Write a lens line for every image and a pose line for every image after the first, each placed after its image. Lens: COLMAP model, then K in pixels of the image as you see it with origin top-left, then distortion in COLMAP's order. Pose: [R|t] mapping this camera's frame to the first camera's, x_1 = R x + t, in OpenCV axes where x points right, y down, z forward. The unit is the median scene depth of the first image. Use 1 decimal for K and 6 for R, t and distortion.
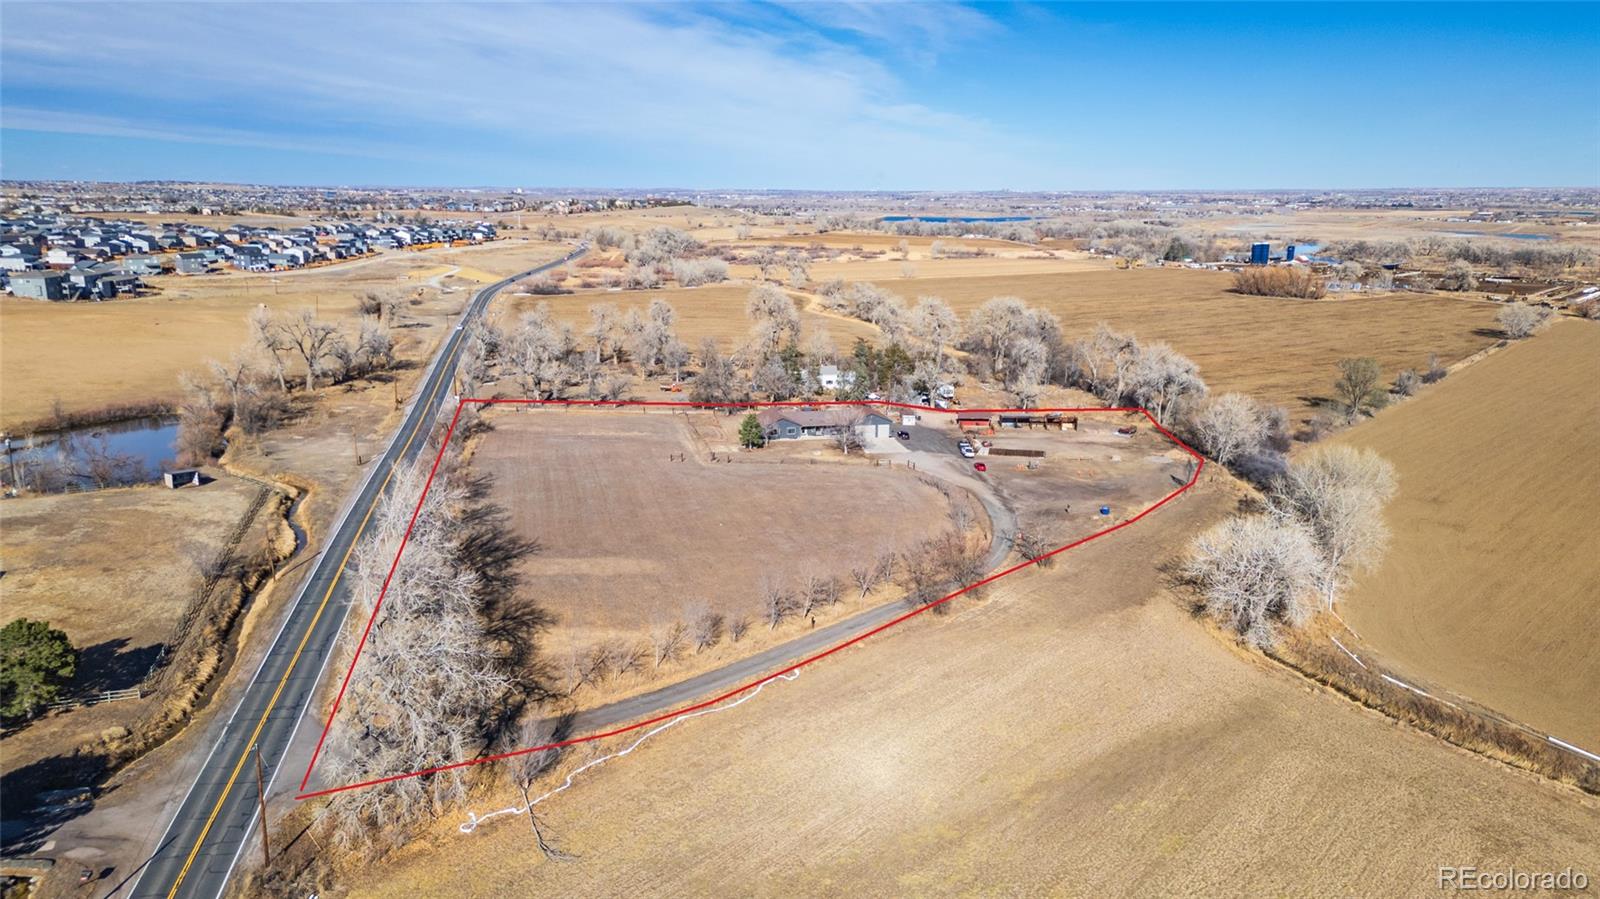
lens RADIAL K [[1098.5, 0, 801.5], [0, 1098.5, 445.5], [0, 0, 1]] dist [0.065796, -0.026370]
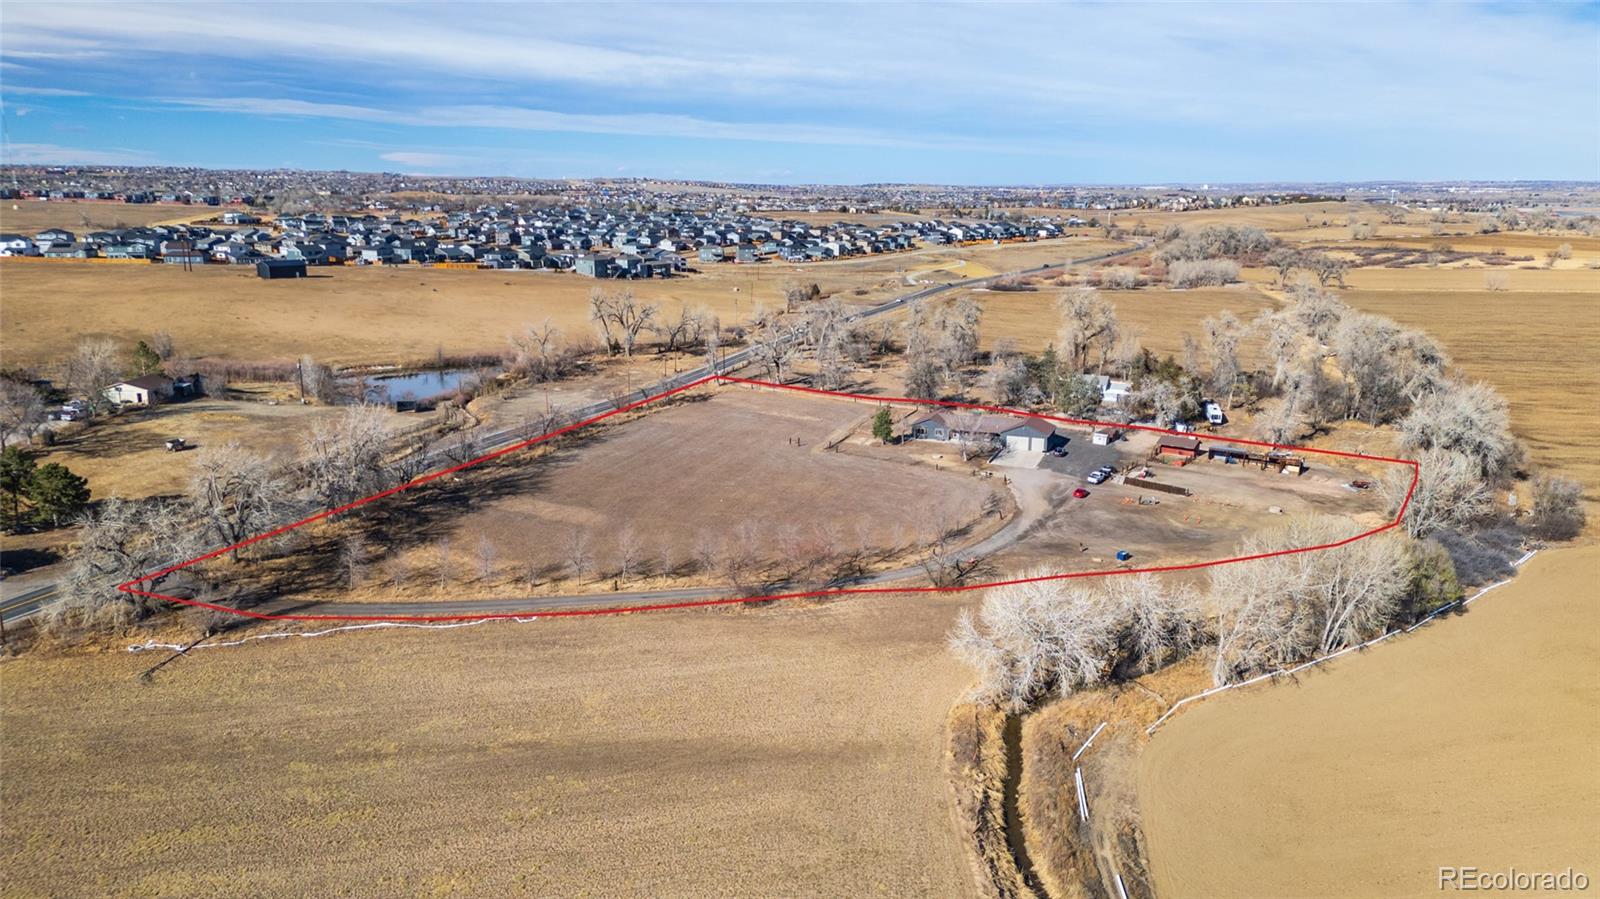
lens RADIAL K [[1098.5, 0, 804.8], [0, 1098.5, 453.7], [0, 0, 1]] dist [0.065796, -0.026370]
pose [[0.833570, 0.128098, -0.537357, 0.226378], [-0.123100, 0.991357, 0.045367, -0.012975], [0.538524, 0.028332, 0.842134, 0.052241]]
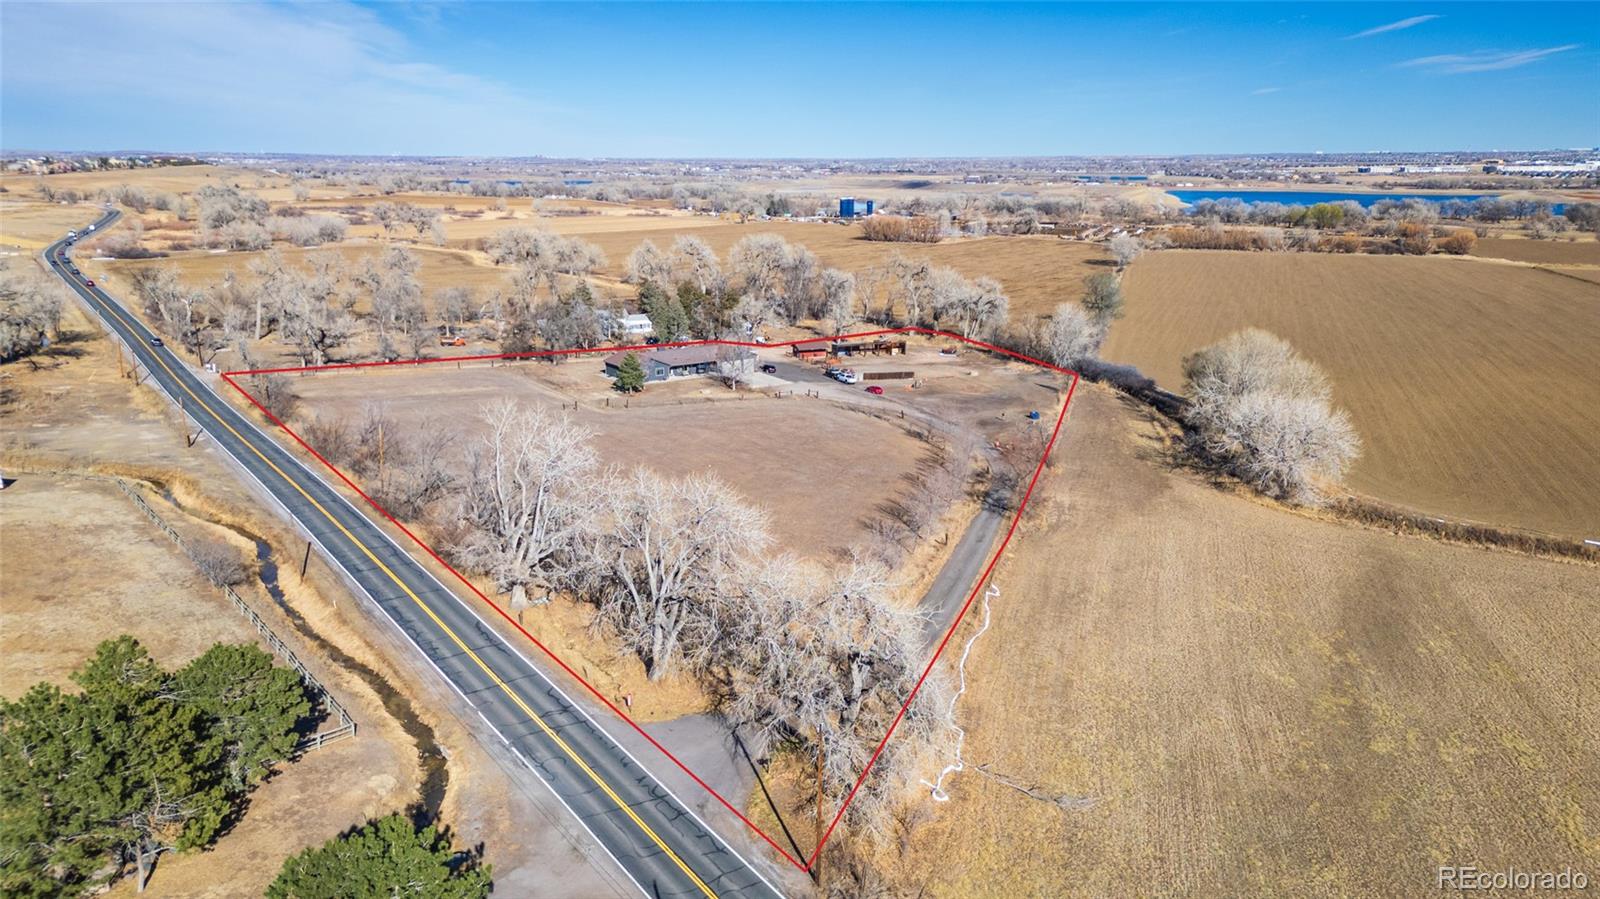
lens RADIAL K [[1098.5, 0, 797.8], [0, 1098.5, 453.3], [0, 0, 1]] dist [0.065796, -0.026370]
pose [[0.920065, -0.103623, 0.377812, -0.135799], [0.090585, 0.994521, 0.052173, 0.008832], [-0.381148, -0.013778, 0.924411, 0.059776]]
